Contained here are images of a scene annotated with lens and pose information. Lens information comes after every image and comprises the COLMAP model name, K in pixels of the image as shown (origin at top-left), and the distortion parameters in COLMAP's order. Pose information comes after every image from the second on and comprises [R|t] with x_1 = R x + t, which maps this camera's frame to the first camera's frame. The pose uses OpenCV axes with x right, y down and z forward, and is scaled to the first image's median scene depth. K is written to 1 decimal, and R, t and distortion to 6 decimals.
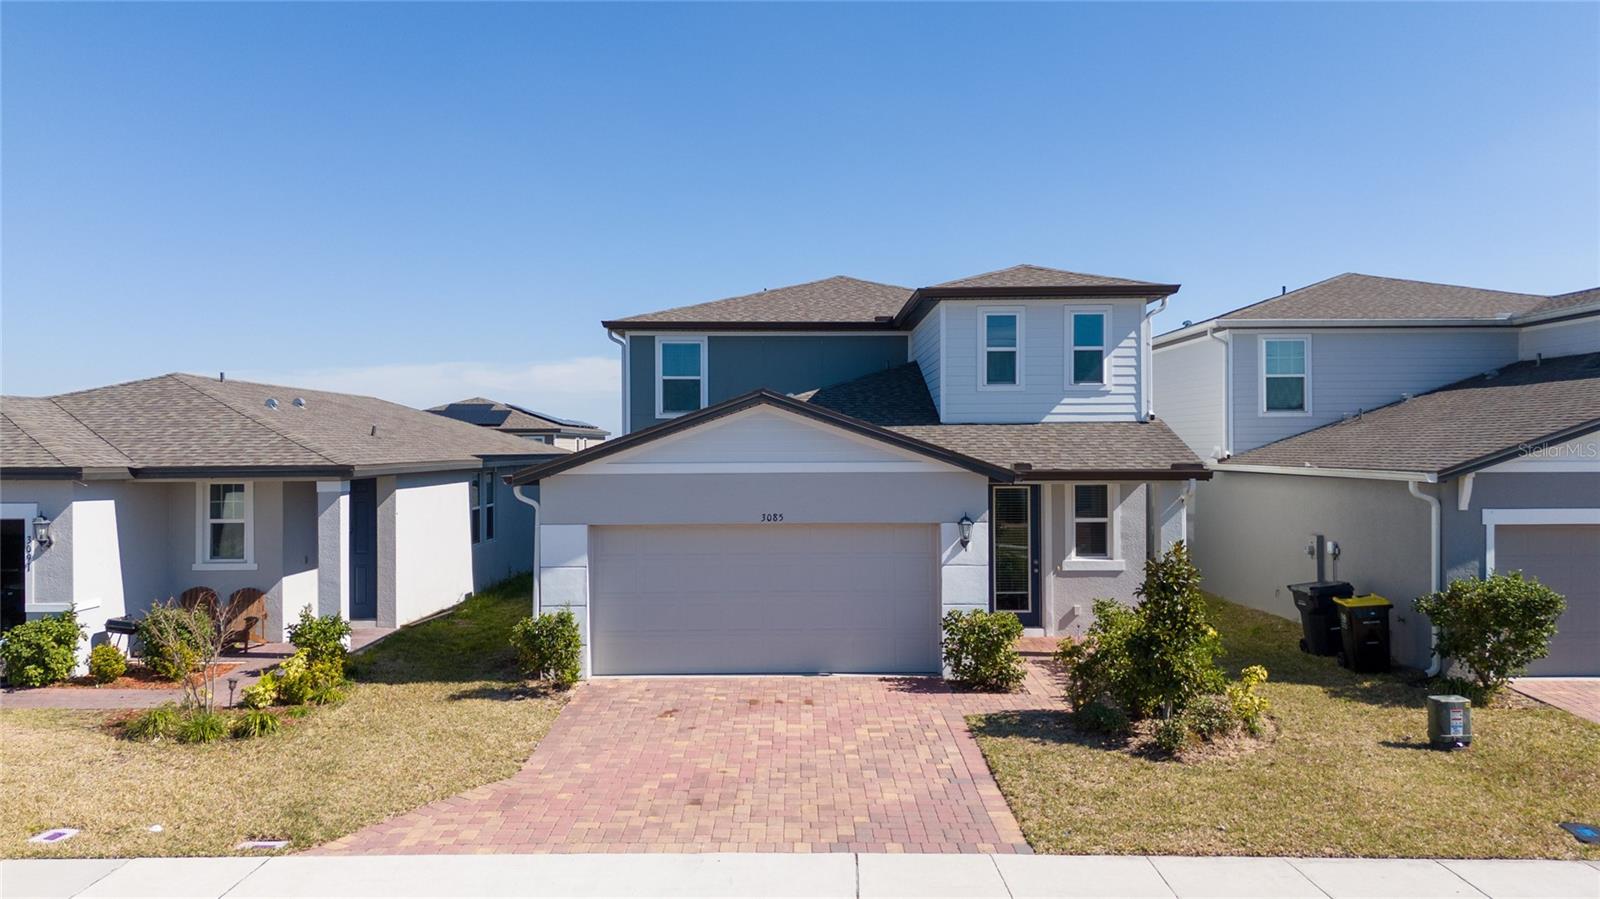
lens RADIAL K [[1158.9, 0, 800.0], [0, 1158.9, 449.5], [0, 0, 1]] dist [0.121660, -0.174452]
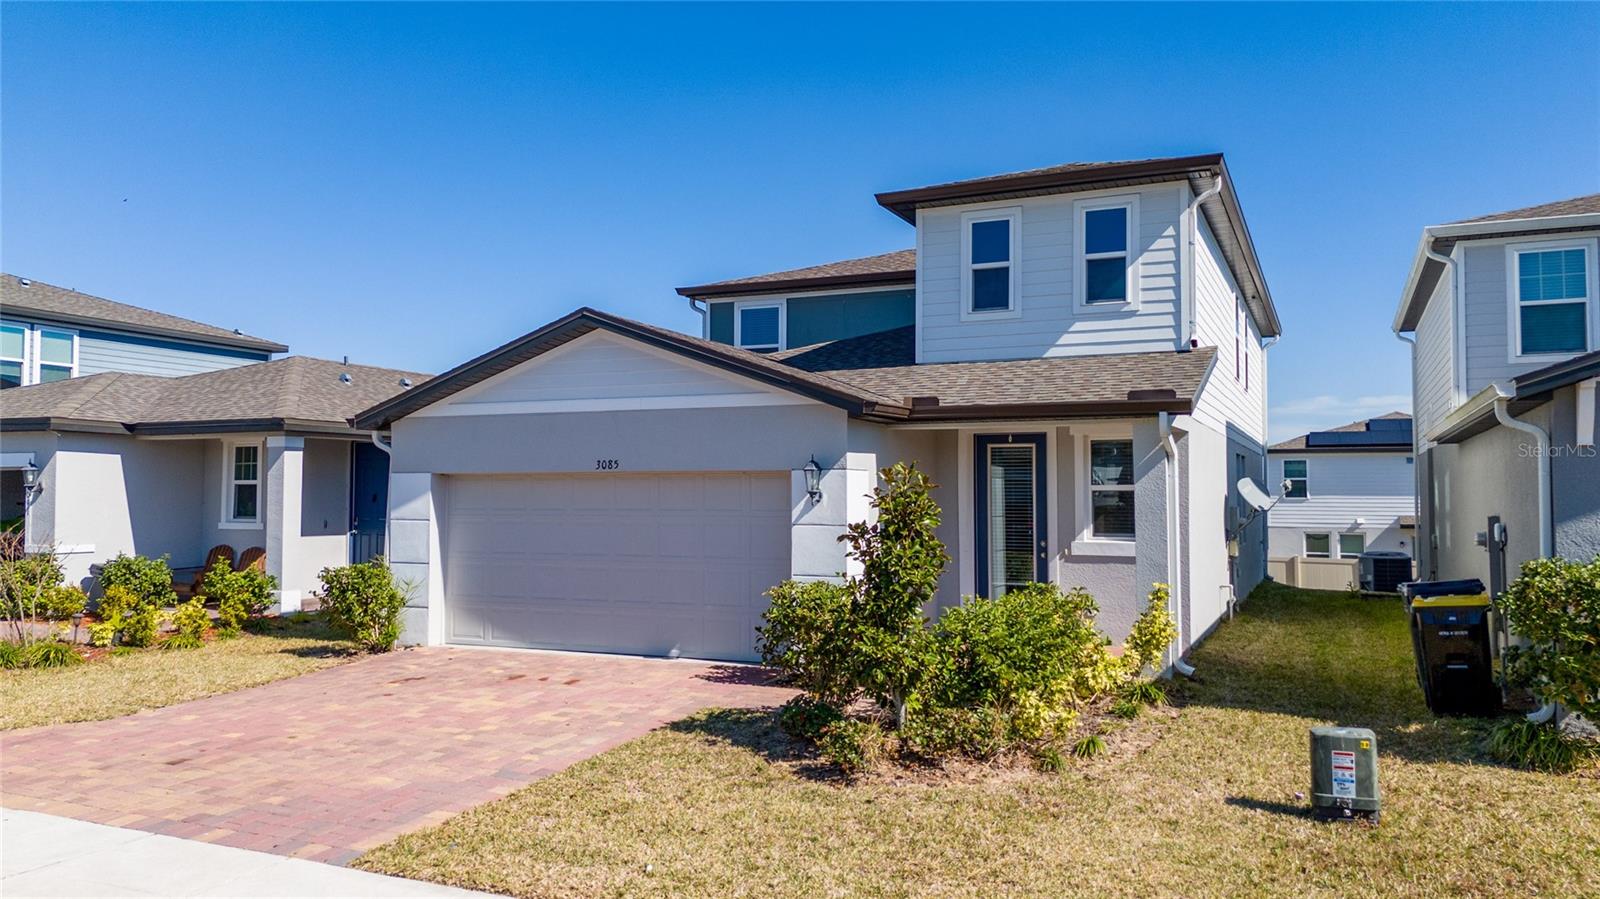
lens RADIAL K [[1158.9, 0, 800.0], [0, 1158.9, 449.5], [0, 0, 1]] dist [0.121660, -0.174452]
pose [[0.911408, -0.009797, -0.411387, 0.374755], [-0.006599, 0.999240, -0.038416, 0.066523], [0.411451, 0.037727, 0.910651, 0.248080]]
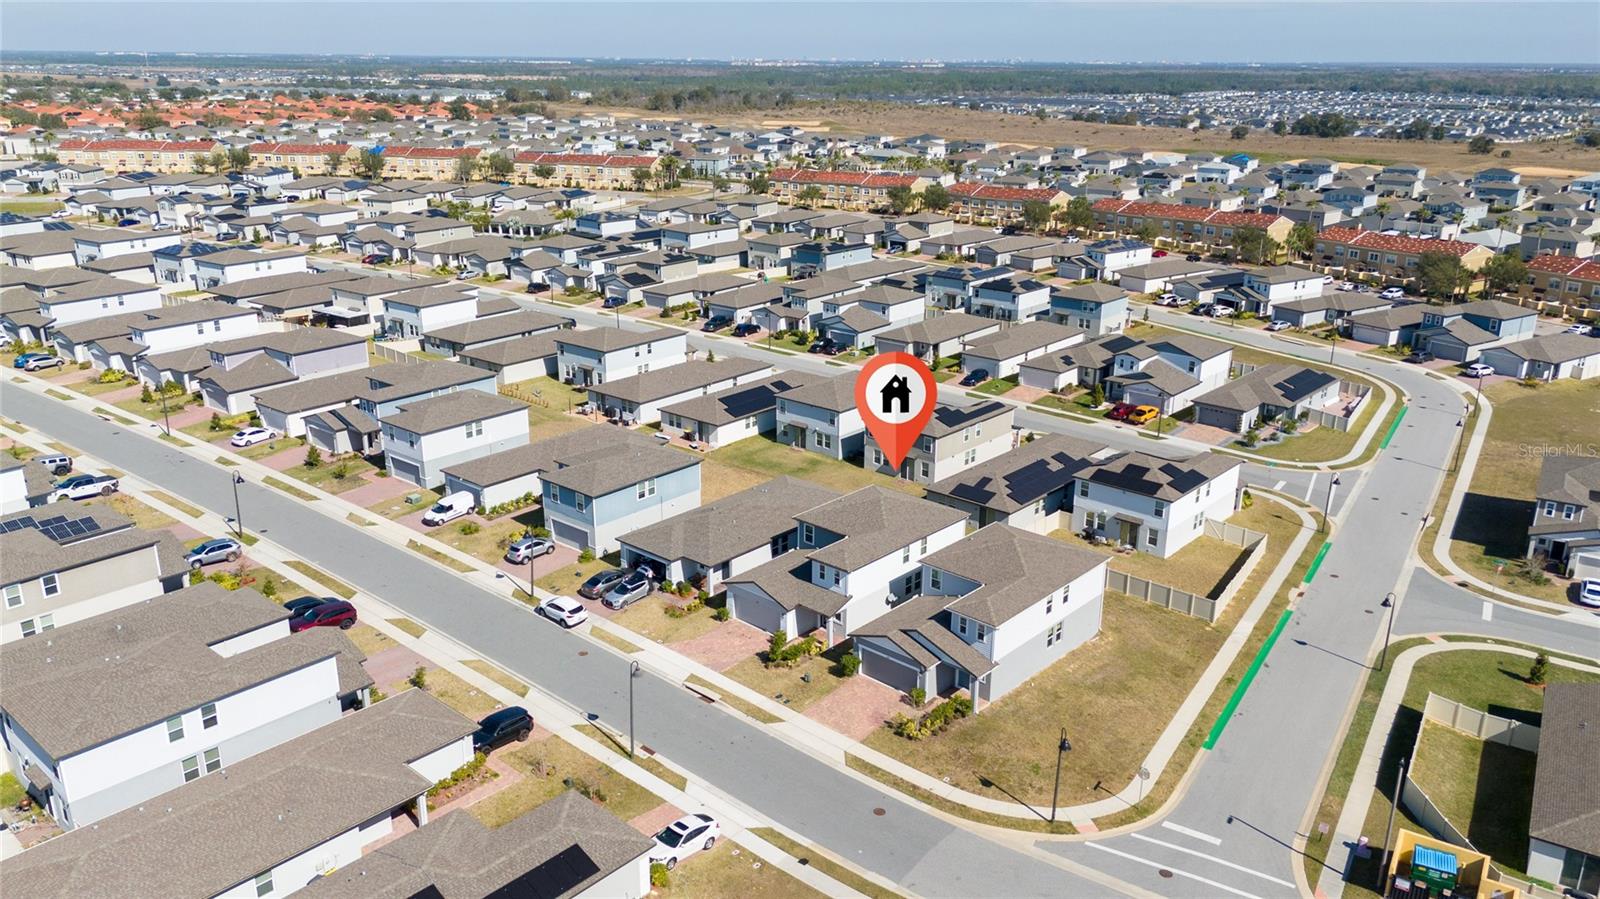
lens RADIAL K [[1158.9, 0, 800.0], [0, 1158.9, 449.5], [0, 0, 1]] dist [0.121660, -0.174452]
pose [[0.751048, 0.215633, -0.624043, 2.830947], [-0.014303, 0.950257, 0.311139, -1.949253], [0.660093, -0.224755, 0.716772, -2.195993]]
